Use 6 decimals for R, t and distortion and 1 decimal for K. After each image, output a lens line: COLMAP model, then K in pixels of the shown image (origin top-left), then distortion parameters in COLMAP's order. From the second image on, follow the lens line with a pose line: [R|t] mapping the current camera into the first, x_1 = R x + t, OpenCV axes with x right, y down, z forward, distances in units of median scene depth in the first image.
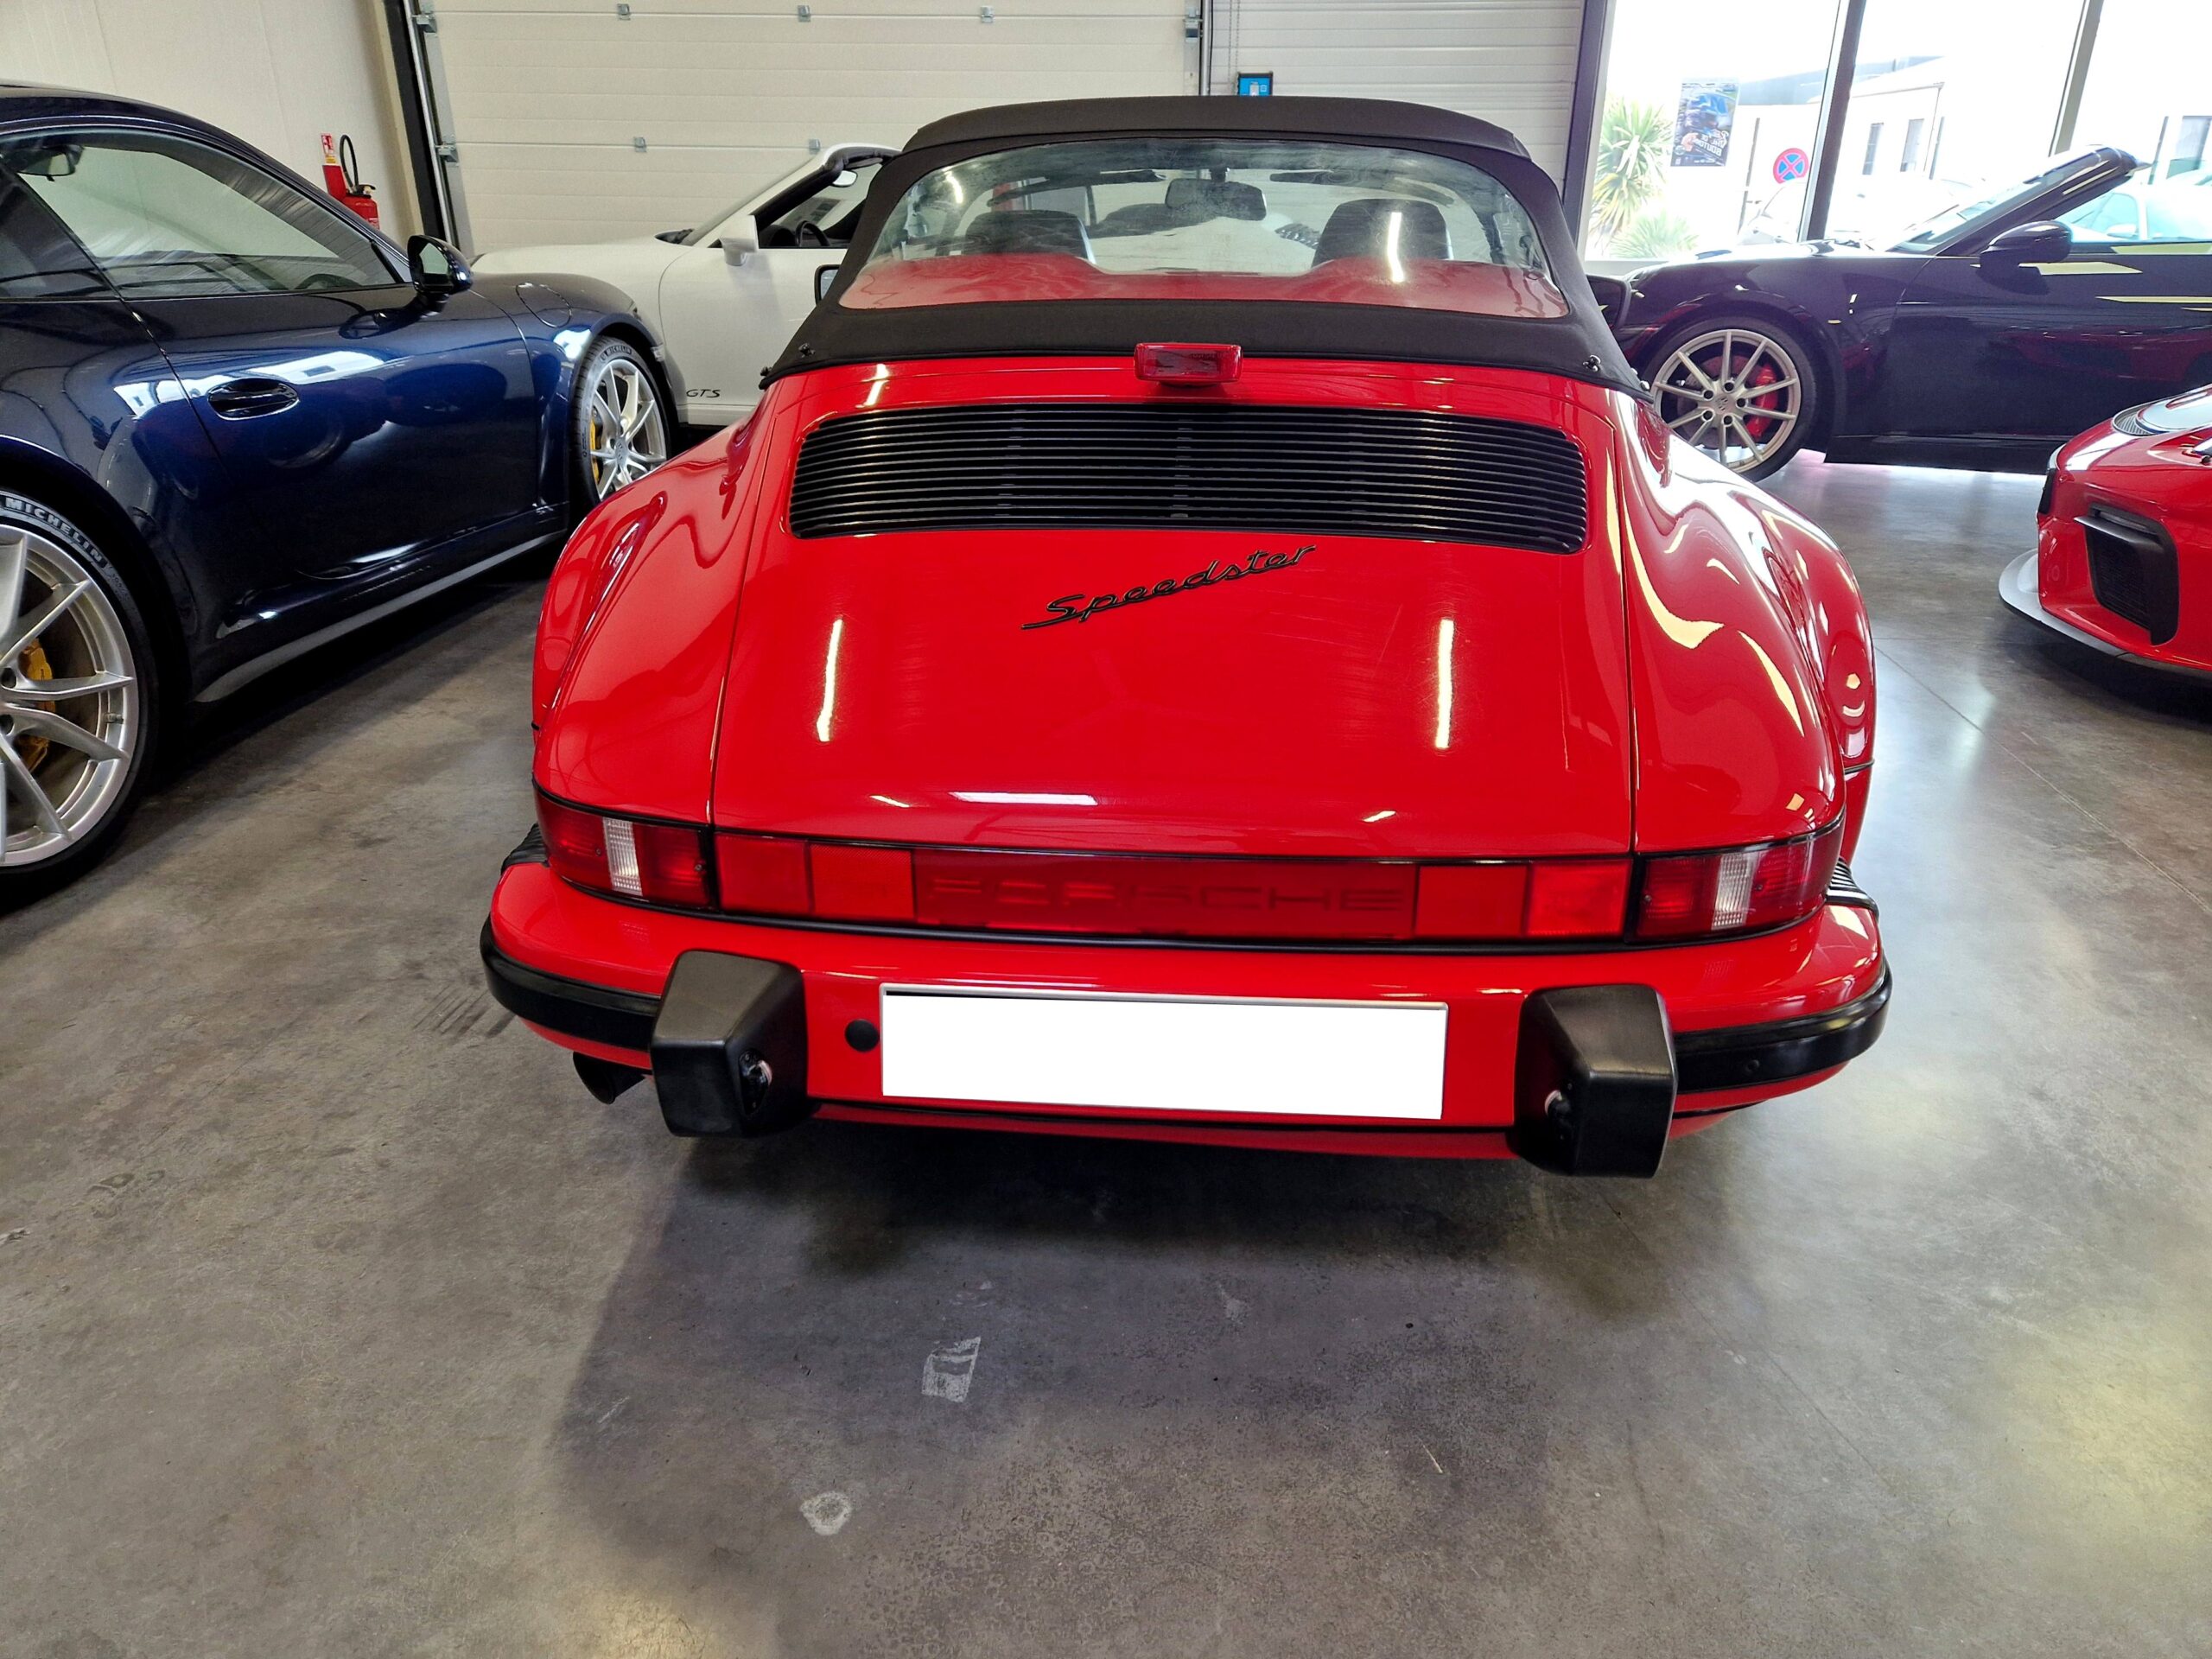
lens RADIAL K [[1502.3, 0, 1106.0], [0, 1502.3, 829.5], [0, 0, 1]] dist [0.031678, 0.000081]
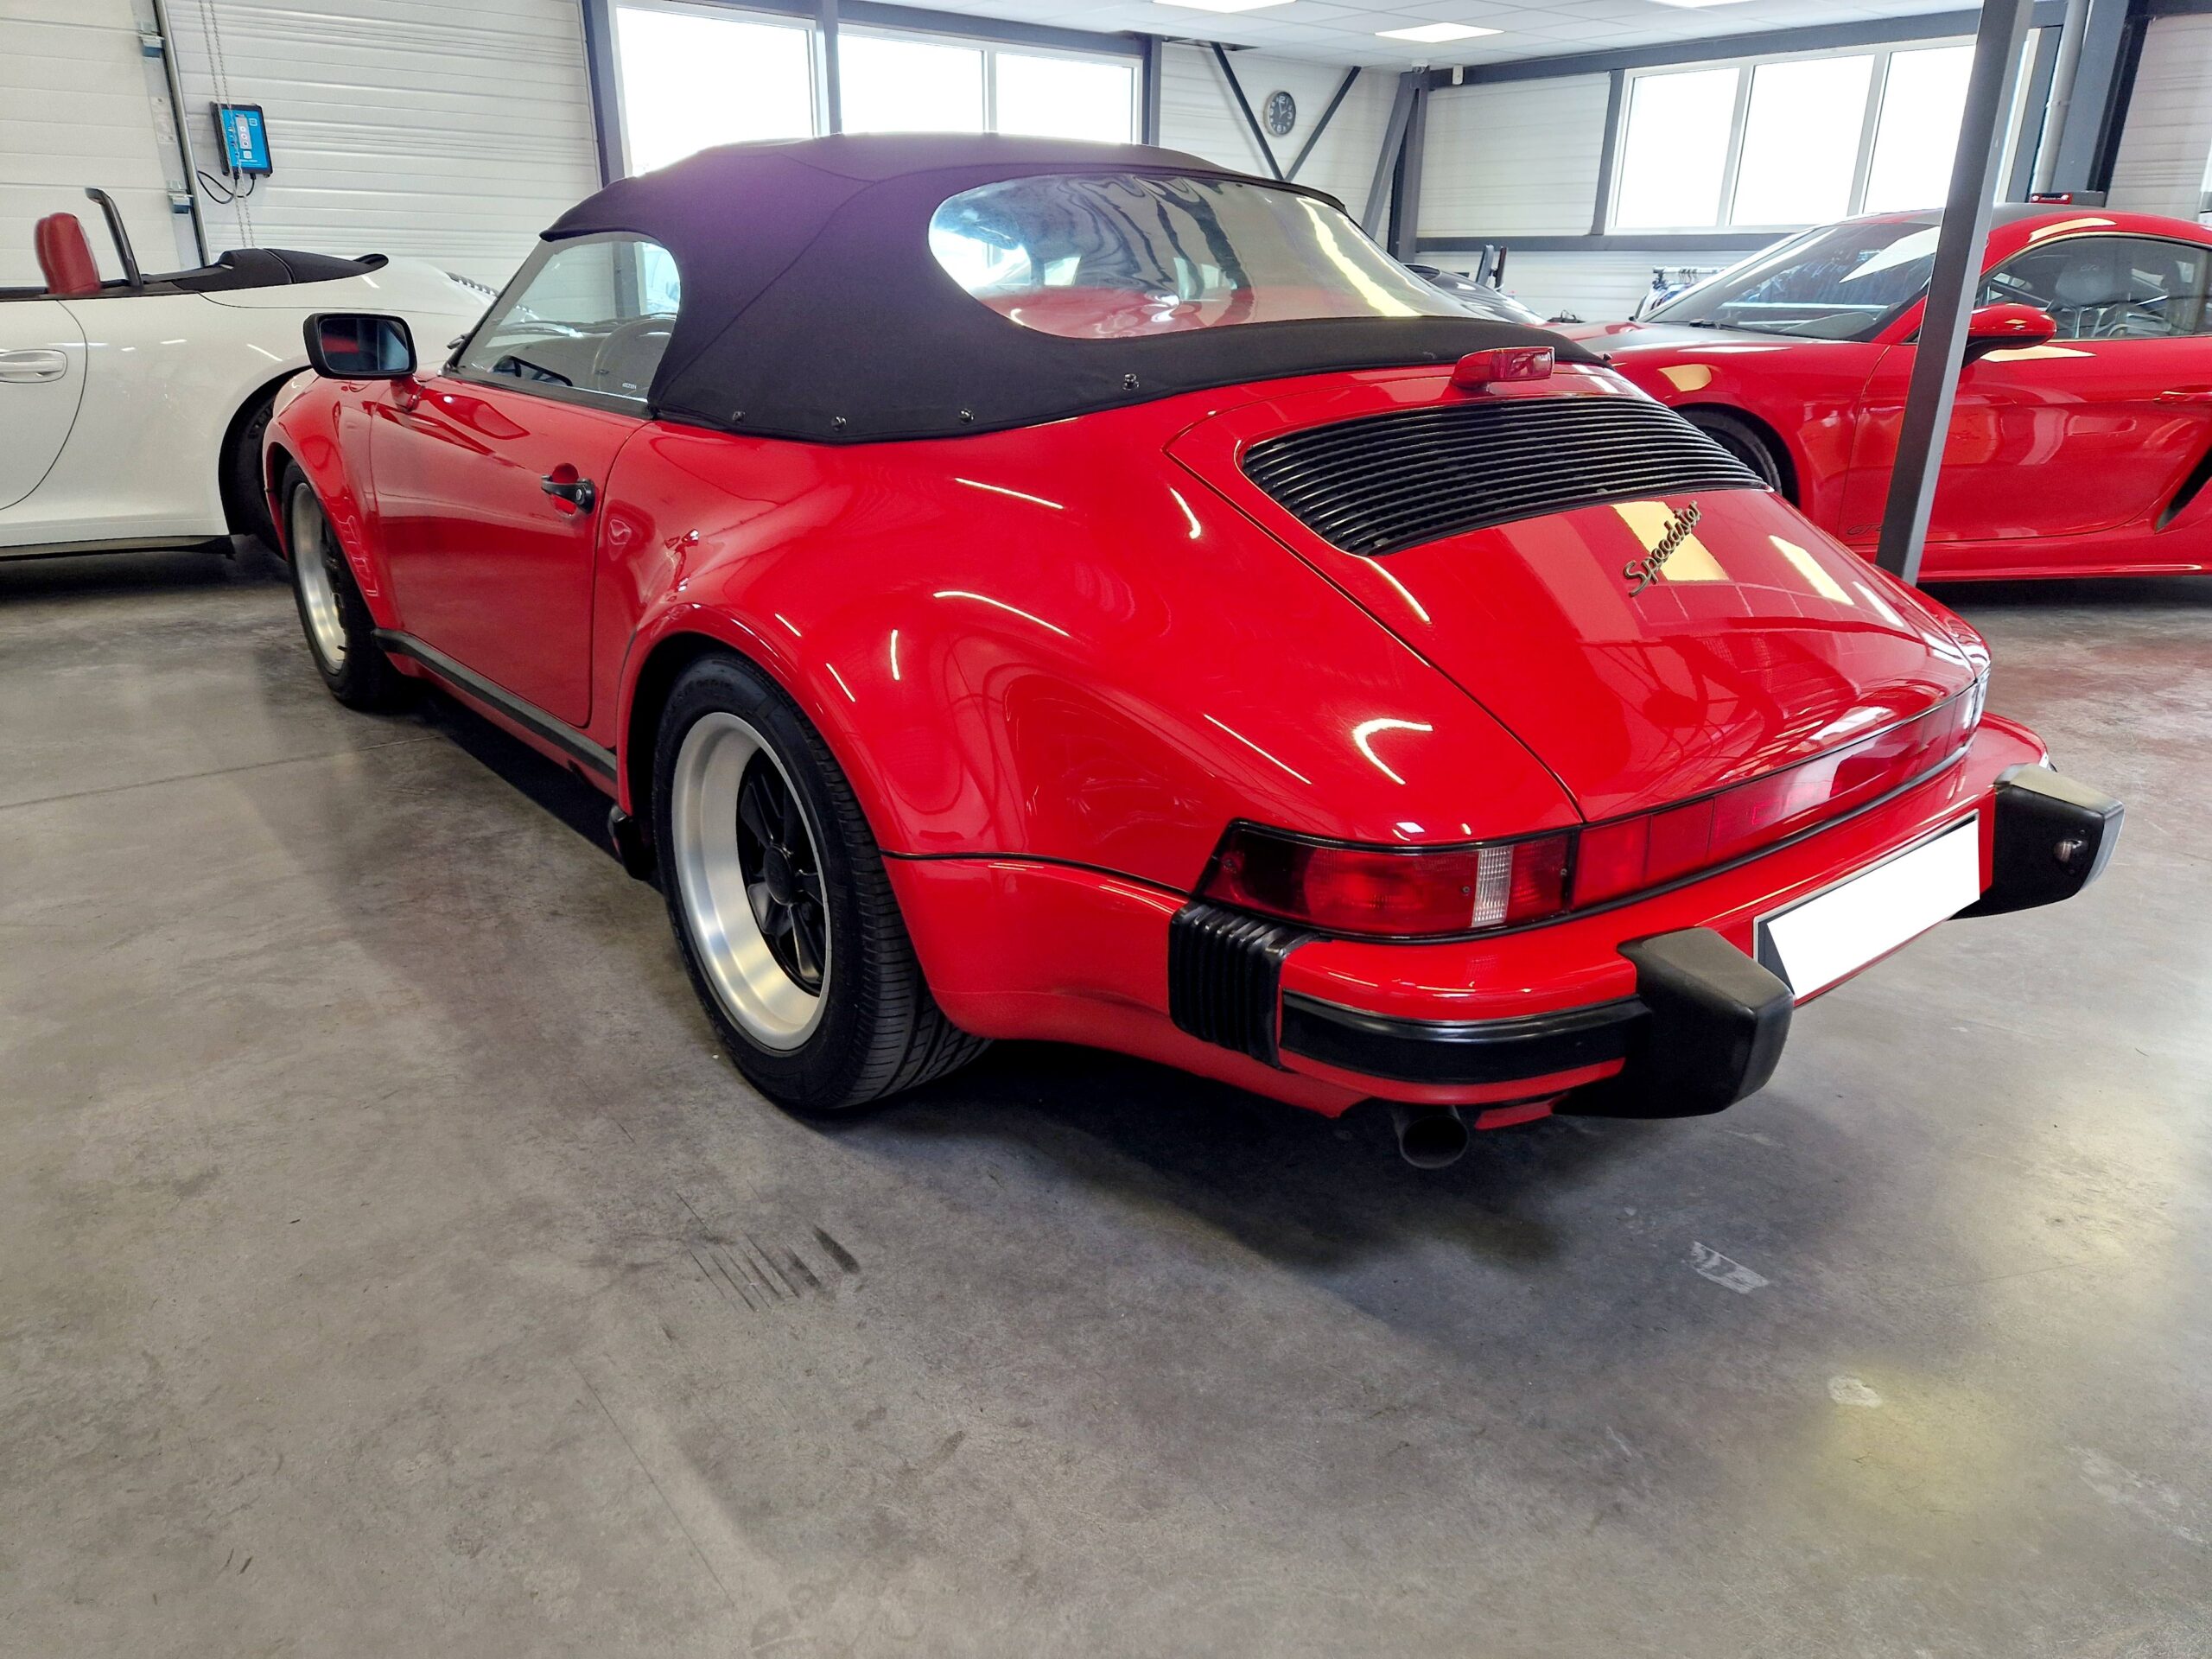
lens RADIAL K [[1503.7, 0, 1115.3], [0, 1503.7, 821.8], [0, 0, 1]] dist [0.064226, -0.054258]
pose [[0.717919, -0.232874, 0.656020, -0.640471], [0.261333, 0.963618, 0.056075, -0.080960], [-0.645211, 0.131183, 0.752658, 0.242534]]
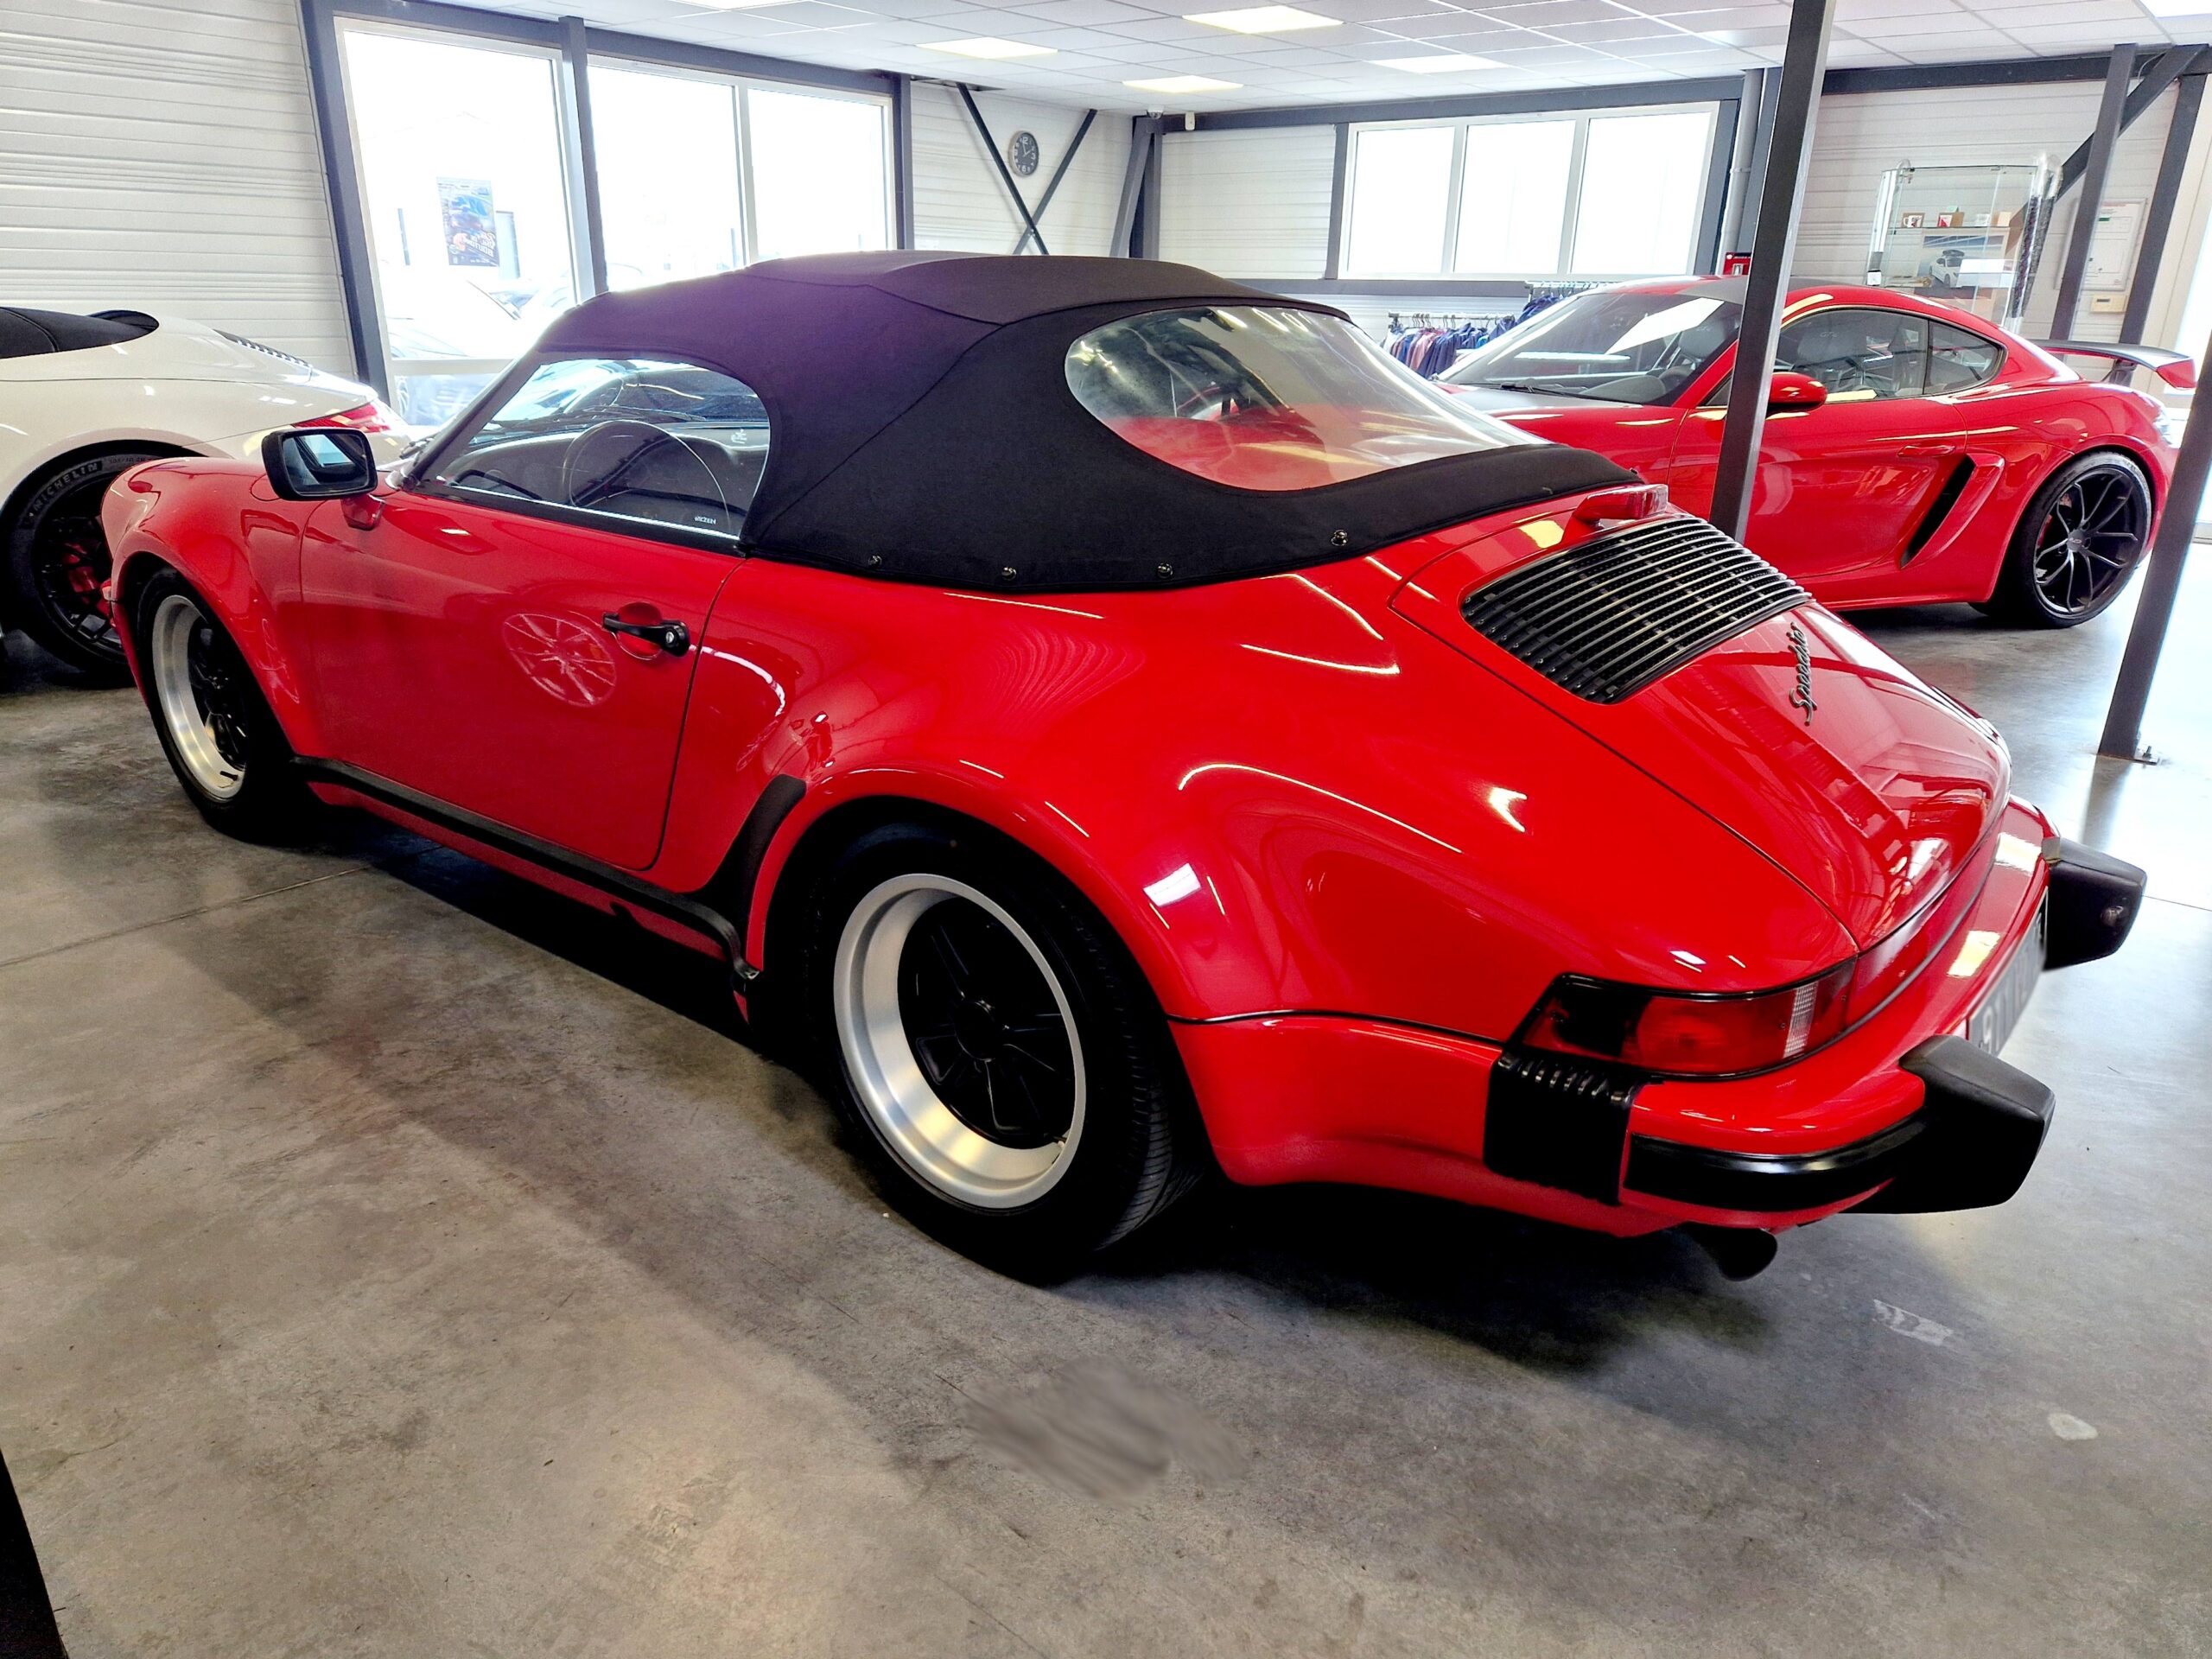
lens RADIAL K [[1504.0, 0, 1106.0], [0, 1504.0, 829.5], [0, 0, 1]] dist [0.065216, -0.058755]
pose [[0.558447, -0.273032, 0.783320, -0.793194], [0.306327, 0.945416, 0.111144, -0.214934], [-0.770909, 0.177885, 0.611602, 0.401499]]
